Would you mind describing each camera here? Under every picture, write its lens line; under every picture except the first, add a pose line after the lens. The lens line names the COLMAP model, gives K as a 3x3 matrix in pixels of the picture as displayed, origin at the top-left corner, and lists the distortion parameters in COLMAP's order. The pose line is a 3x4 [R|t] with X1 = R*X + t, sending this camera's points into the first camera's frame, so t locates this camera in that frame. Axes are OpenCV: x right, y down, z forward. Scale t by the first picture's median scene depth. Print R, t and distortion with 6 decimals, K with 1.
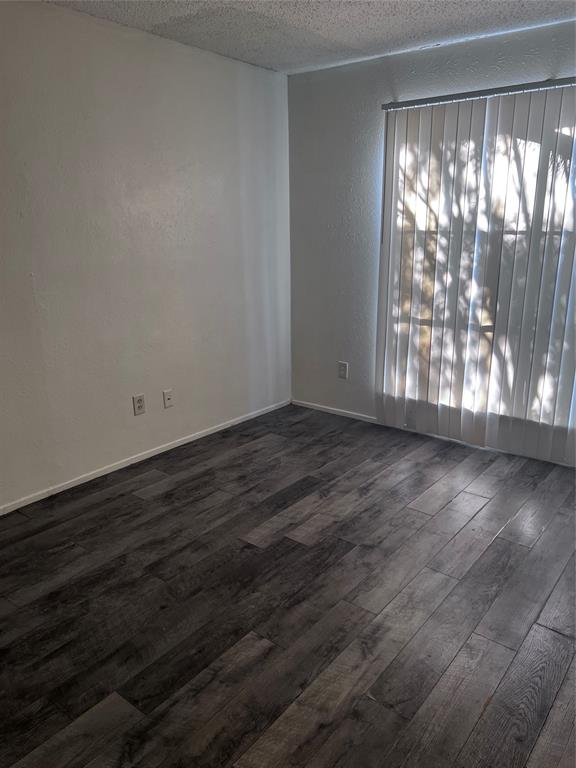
lens RADIAL K [[573.8, 0, 288.0], [0, 573.8, 384.0], [0, 0, 1]] dist [0.073434, -0.085394]
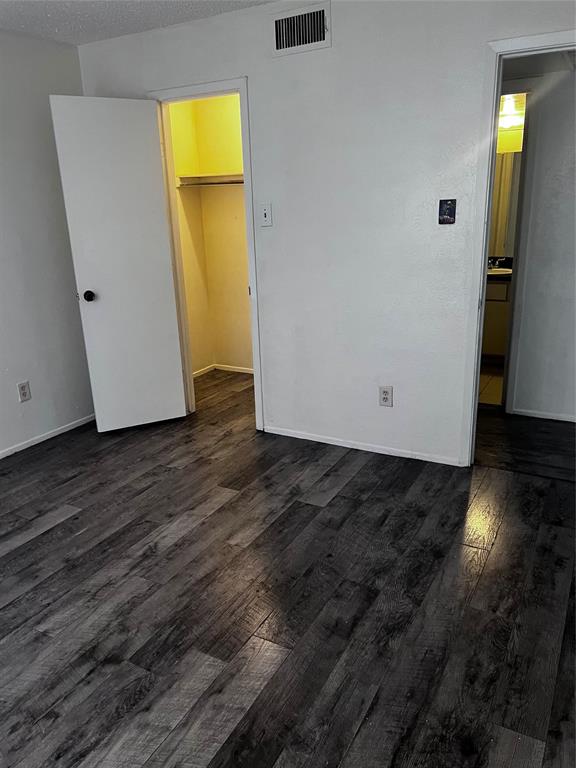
lens RADIAL K [[573.8, 0, 288.0], [0, 573.8, 384.0], [0, 0, 1]] dist [0.073434, -0.085394]
pose [[-0.986108, 0.085302, -0.142532, -0.006889], [-0.006183, 0.838625, 0.544674, -0.457690], [0.165993, 0.537989, -0.826447, 1.603261]]
